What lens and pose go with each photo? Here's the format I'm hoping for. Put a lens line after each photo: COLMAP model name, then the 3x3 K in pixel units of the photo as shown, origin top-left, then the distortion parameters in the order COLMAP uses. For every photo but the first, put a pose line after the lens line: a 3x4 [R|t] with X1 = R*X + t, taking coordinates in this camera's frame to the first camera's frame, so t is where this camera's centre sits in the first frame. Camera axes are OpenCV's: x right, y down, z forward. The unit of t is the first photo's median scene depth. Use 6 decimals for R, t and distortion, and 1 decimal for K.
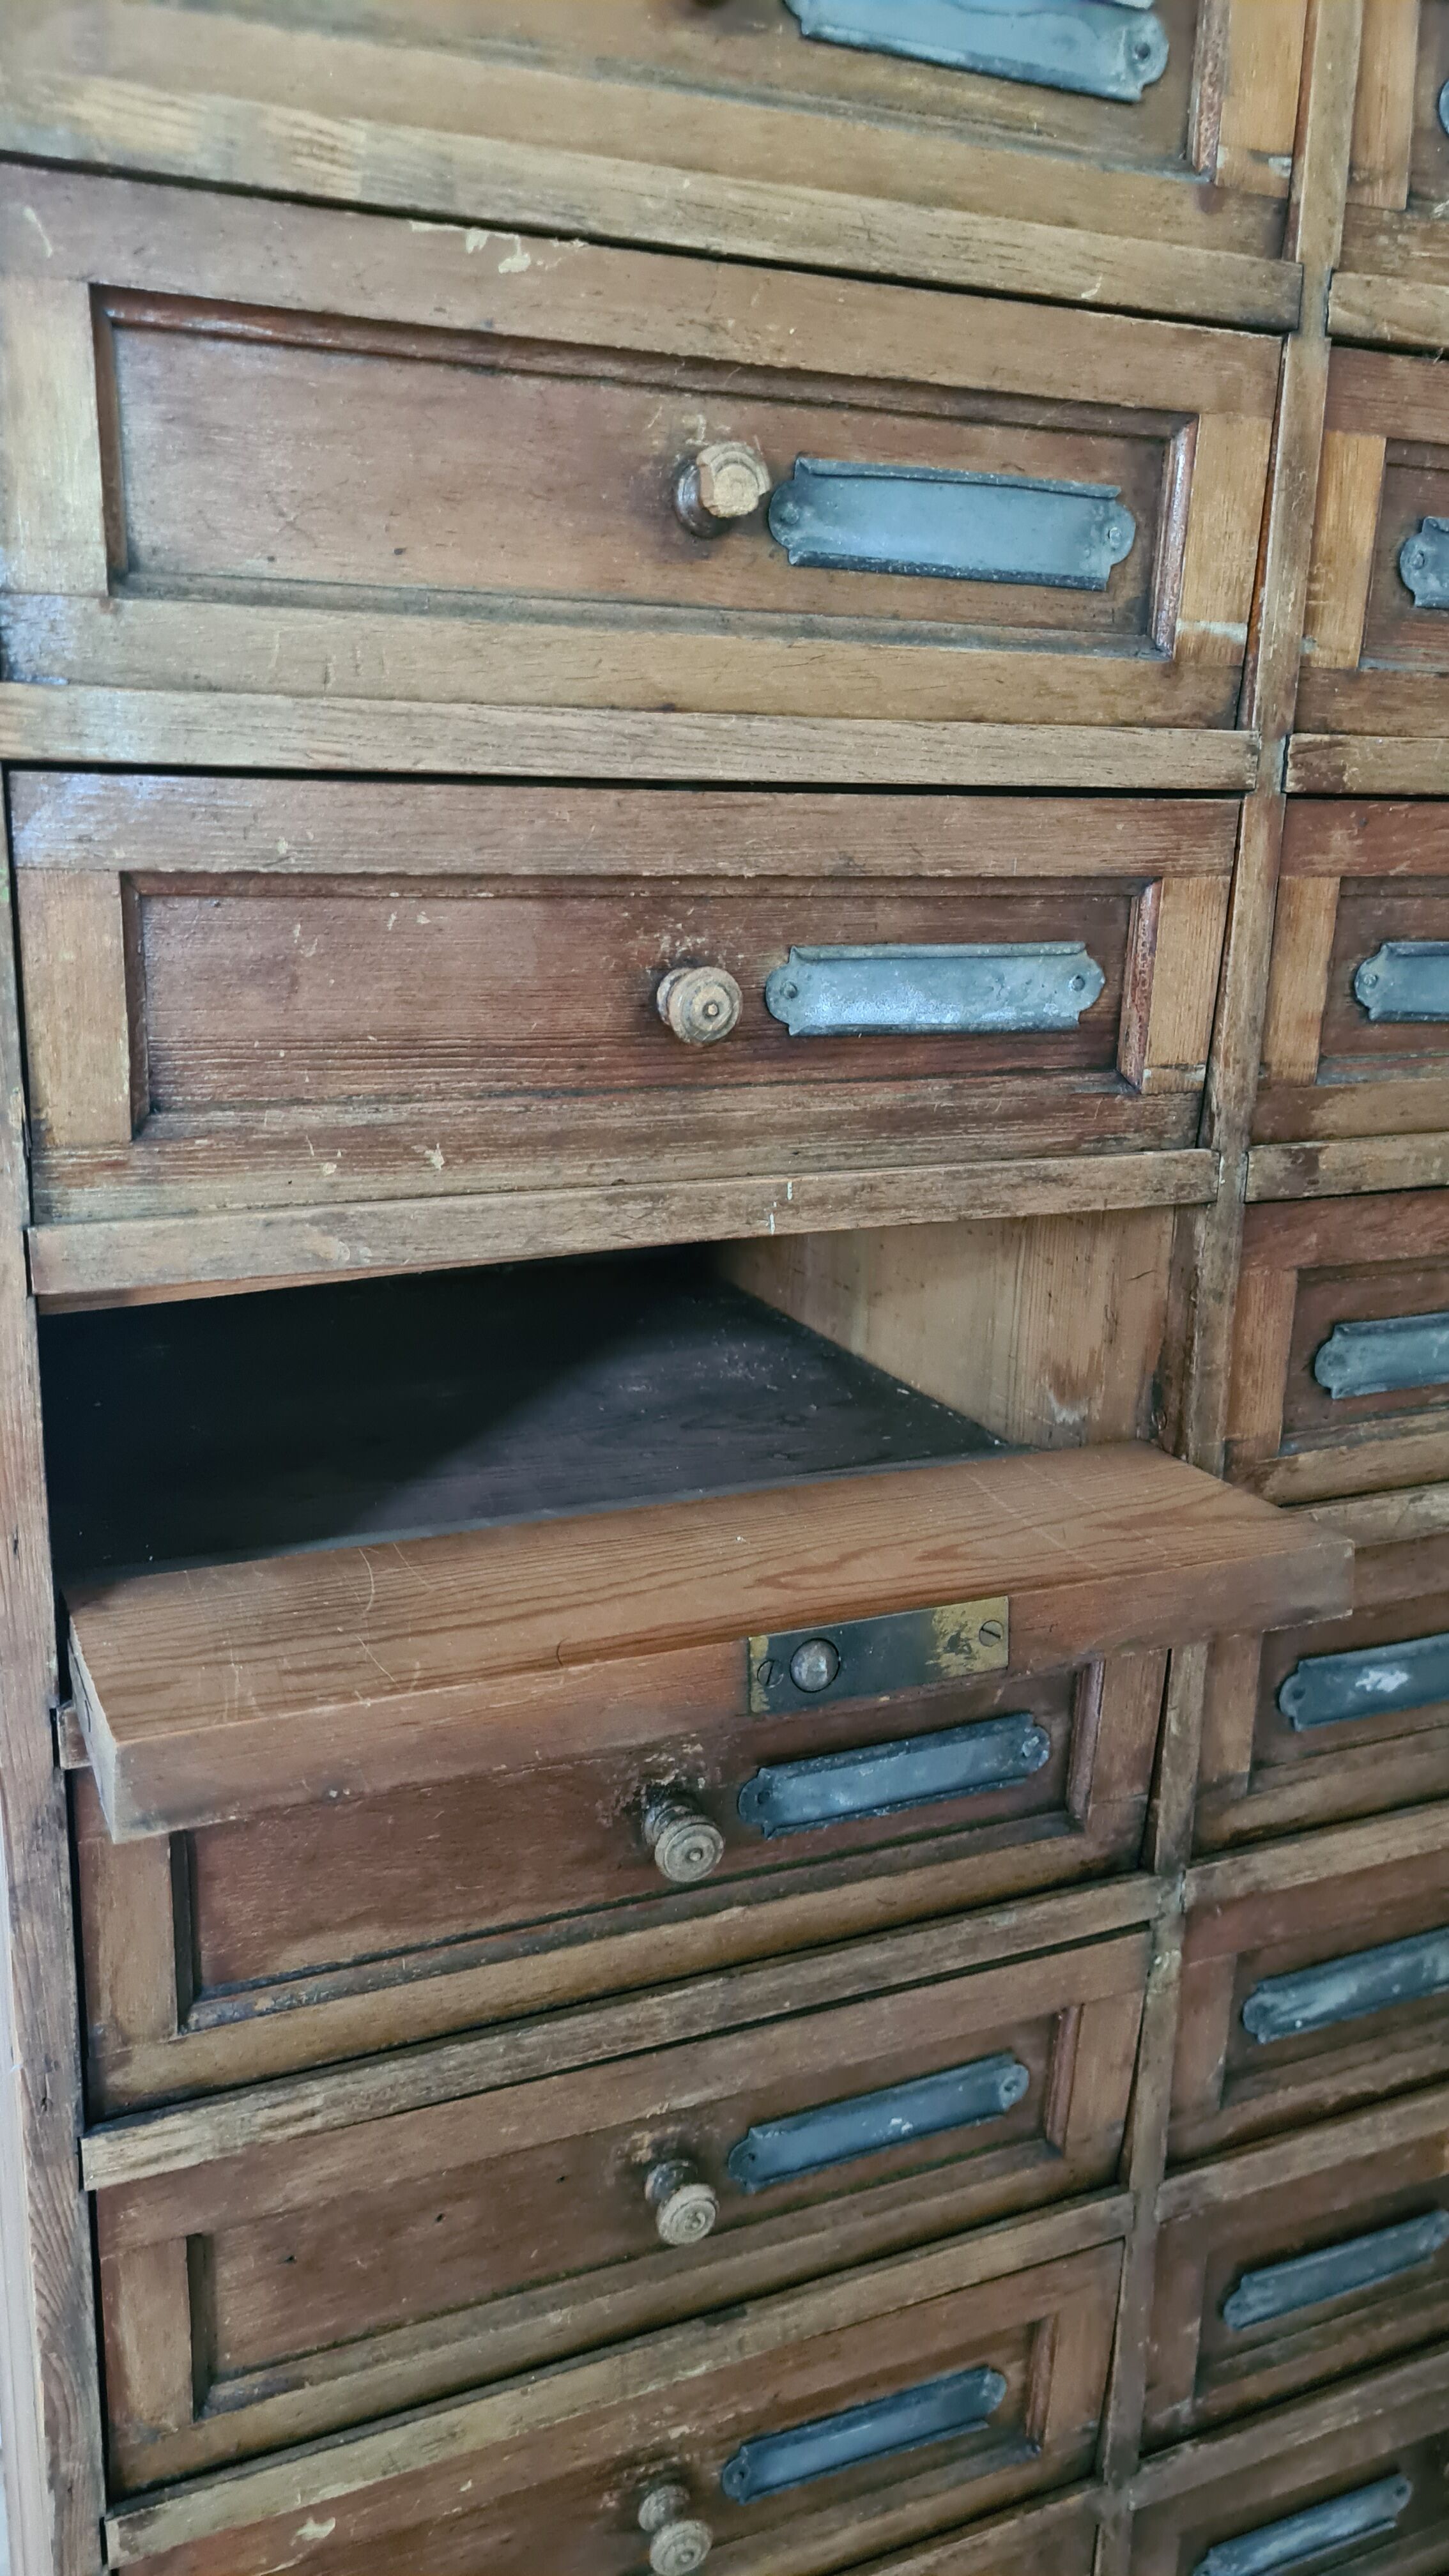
lens RADIAL K [[1931.2, 0, 711.5], [0, 1931.2, 1278.6], [0, 0, 1]] dist [0.027722, -0.007565]
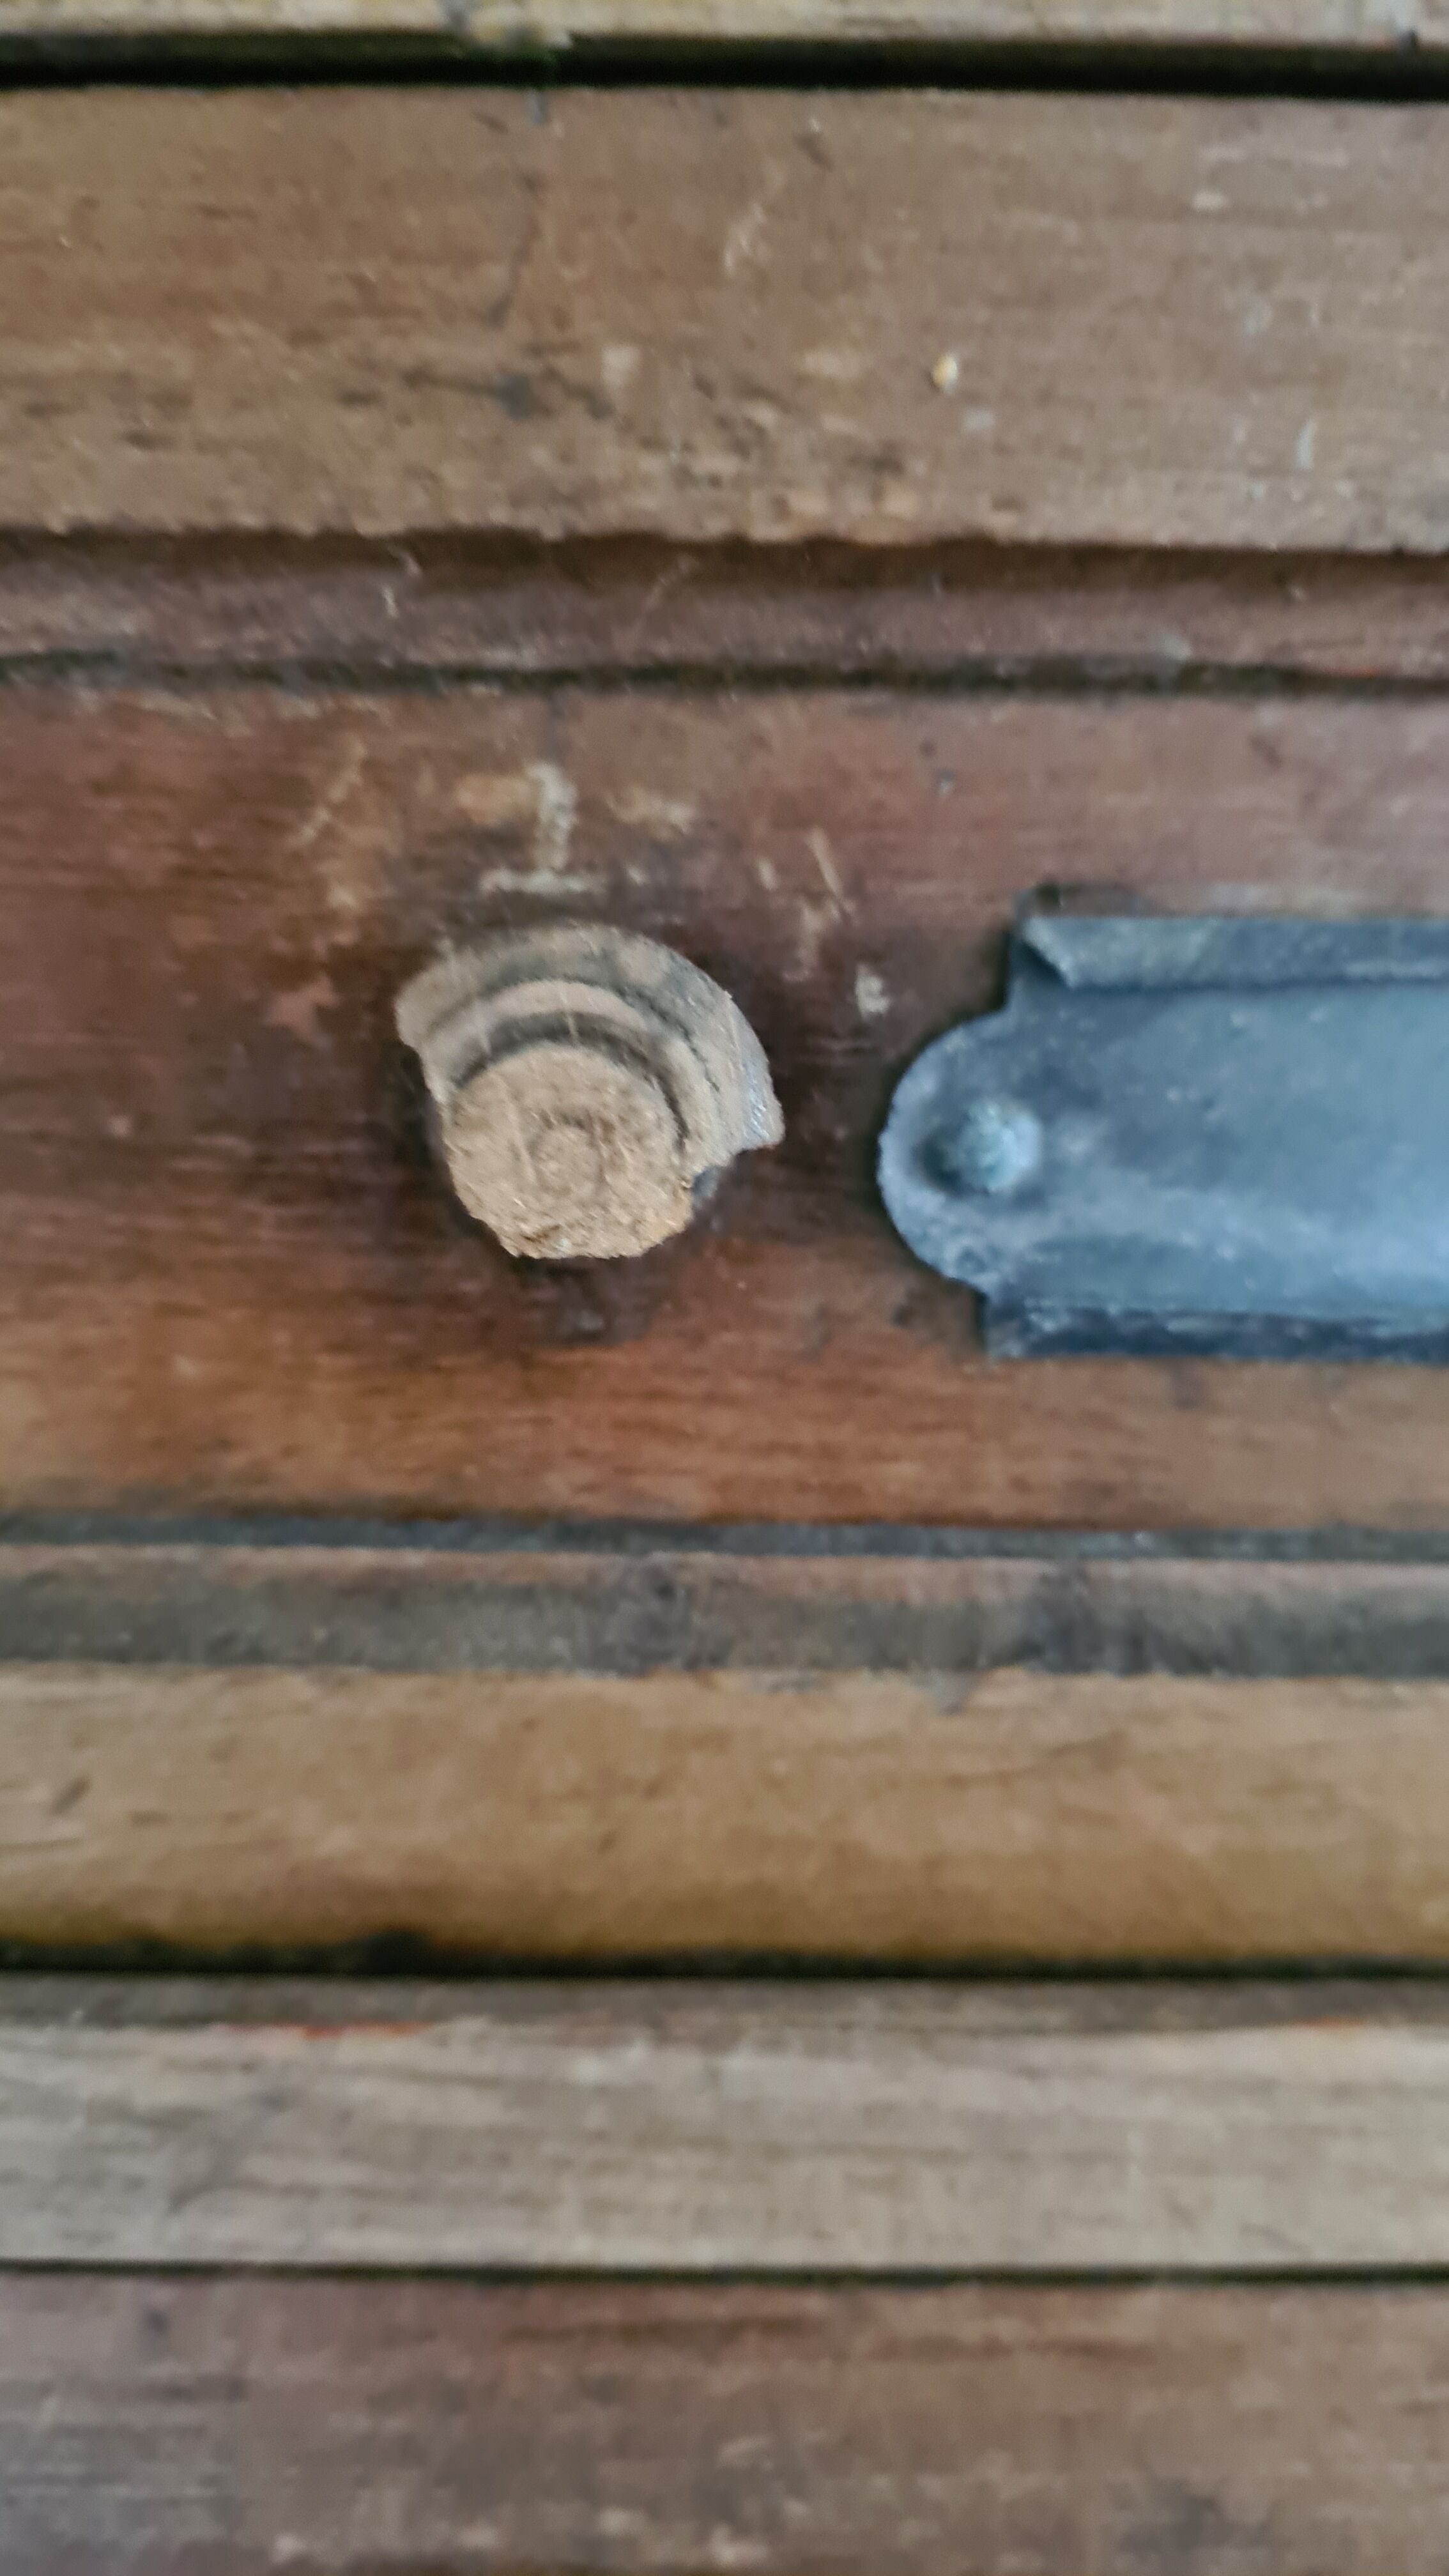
lens RADIAL K [[2081.5, 0, 725.8], [0, 2081.5, 1285.6], [0, 0, 1]] dist [-0.059872, 0.001341]
pose [[0.919571, 0.077282, -0.385248, 0.109812], [-0.089975, 0.995831, -0.015000, -0.383439], [0.382483, 0.048456, 0.922691, 0.790183]]
